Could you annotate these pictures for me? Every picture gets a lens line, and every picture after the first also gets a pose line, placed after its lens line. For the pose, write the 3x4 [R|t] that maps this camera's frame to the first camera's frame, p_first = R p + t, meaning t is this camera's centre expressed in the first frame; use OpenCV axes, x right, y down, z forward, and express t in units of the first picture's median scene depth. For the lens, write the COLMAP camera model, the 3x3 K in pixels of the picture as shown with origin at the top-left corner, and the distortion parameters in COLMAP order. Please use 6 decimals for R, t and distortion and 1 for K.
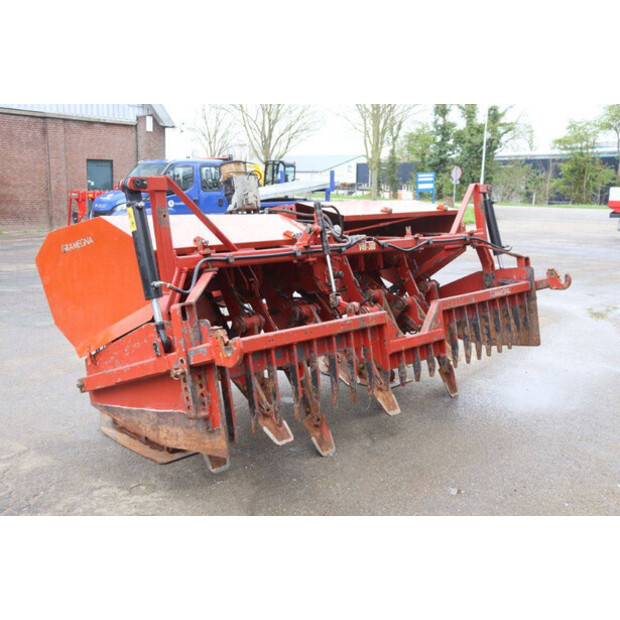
lens RADIAL K [[670.2, 0, 310.0], [0, 670.2, 310.0], [0, 0, 1]] dist [-0.046795, 0.015314]
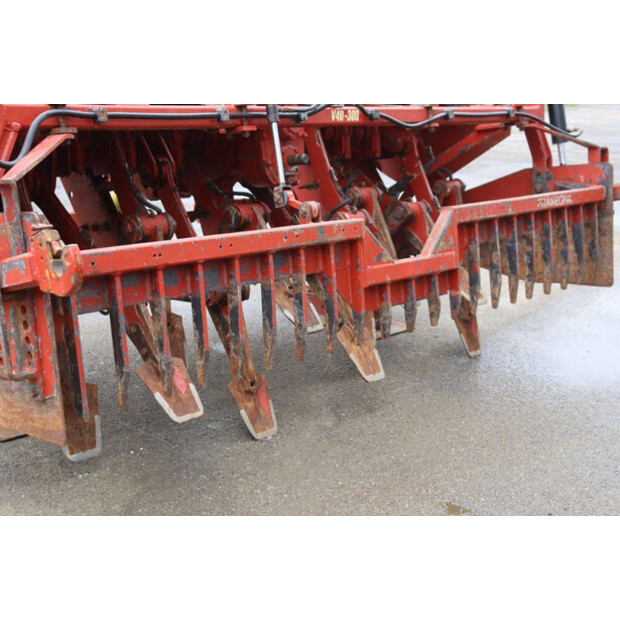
lens RADIAL K [[894.4, 0, 310.0], [0, 894.4, 310.0], [0, 0, 1]] dist [0.082078, 0.118771]
pose [[0.998673, 0.051482, 0.001342, 0.057436], [-0.051369, 0.993972, 0.096855, 0.006770], [0.003652, -0.096795, 0.995298, 0.134882]]
